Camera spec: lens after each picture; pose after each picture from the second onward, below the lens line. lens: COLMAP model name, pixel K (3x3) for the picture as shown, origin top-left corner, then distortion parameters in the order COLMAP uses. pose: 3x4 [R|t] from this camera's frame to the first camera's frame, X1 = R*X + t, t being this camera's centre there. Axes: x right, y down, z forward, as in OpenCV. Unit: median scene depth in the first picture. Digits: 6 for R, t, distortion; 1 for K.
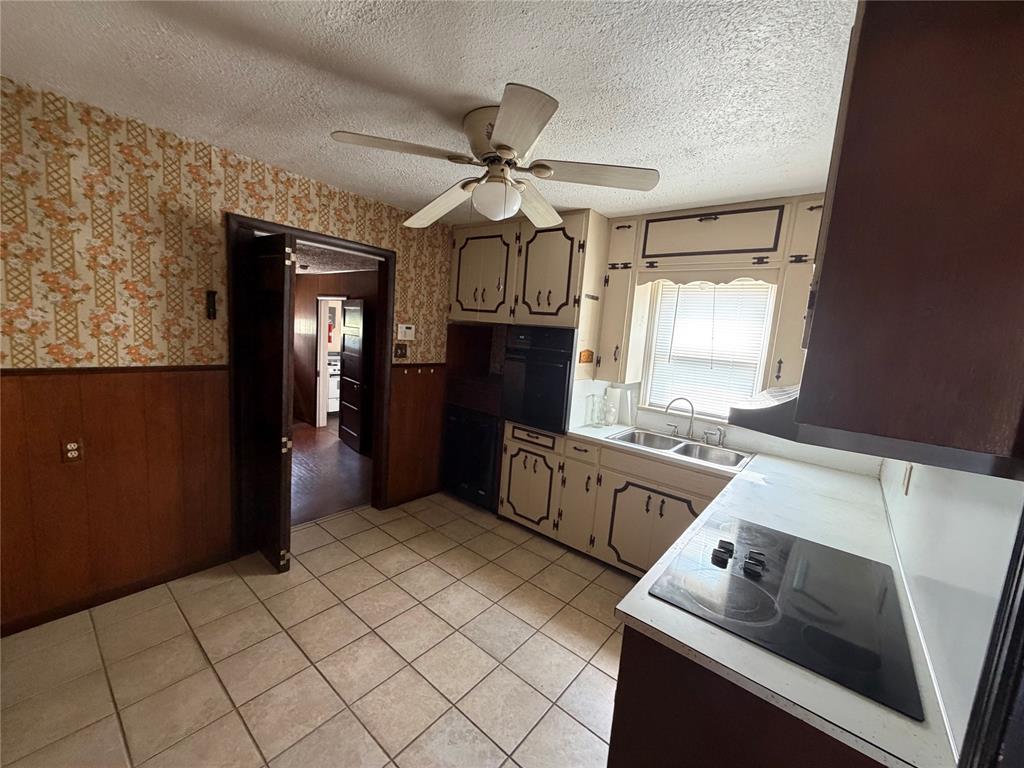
lens RADIAL K [[410.3, 0, 513.7], [0, 410.3, 386.3], [0, 0, 1]] dist [0.000097, 0.000200]
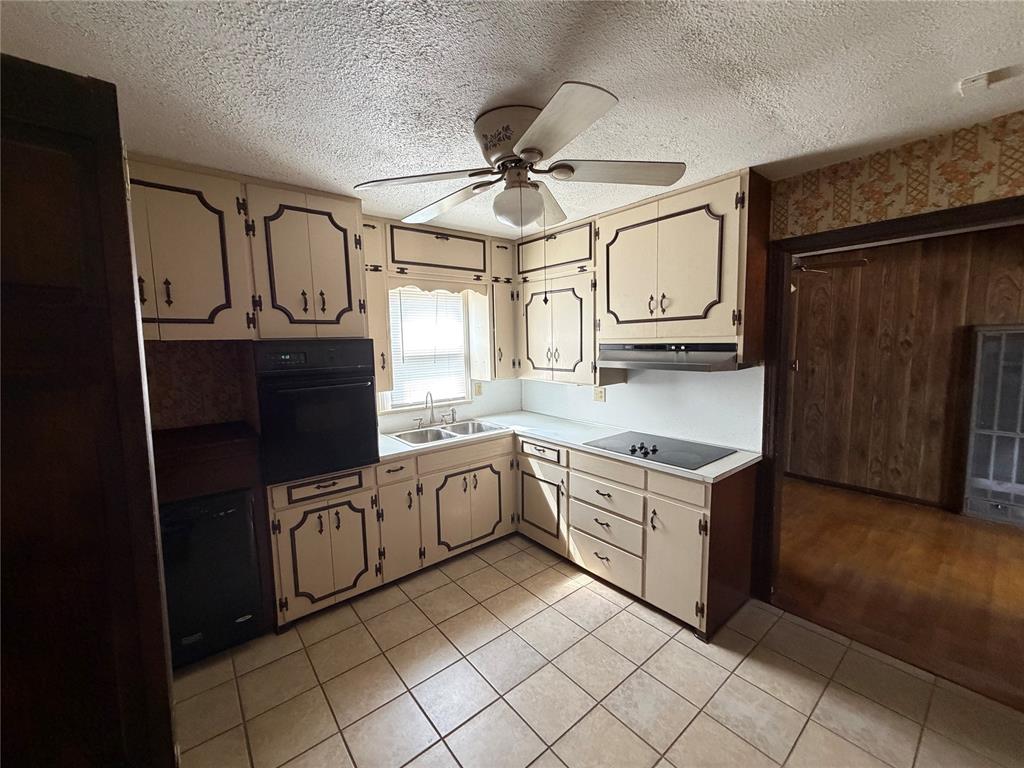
lens RADIAL K [[410.3, 0, 512.6], [0, 410.3, 384.1], [0, 0, 1]] dist [0.000097, 0.000200]
pose [[0.193731, -0.187697, 0.962932, -0.597525], [0.168805, 0.973266, 0.155750, -0.122496], [-0.966423, 0.132374, 0.220236, 0.499850]]
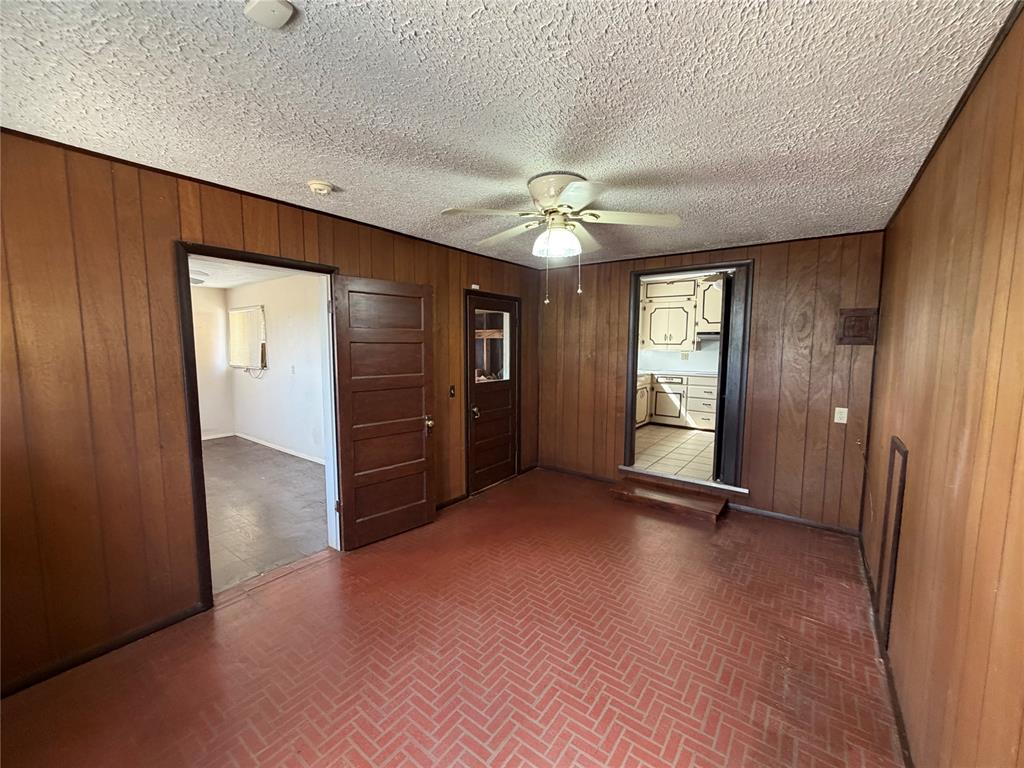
lens RADIAL K [[410.3, 0, 513.8], [0, 410.3, 382.8], [0, 0, 1]] dist [0.000097, 0.000200]
pose [[-0.050603, -0.173381, 0.983554, -4.776812], [0.130766, 0.975187, 0.178634, -0.697927], [-0.990121, 0.137655, -0.026675, 4.260361]]
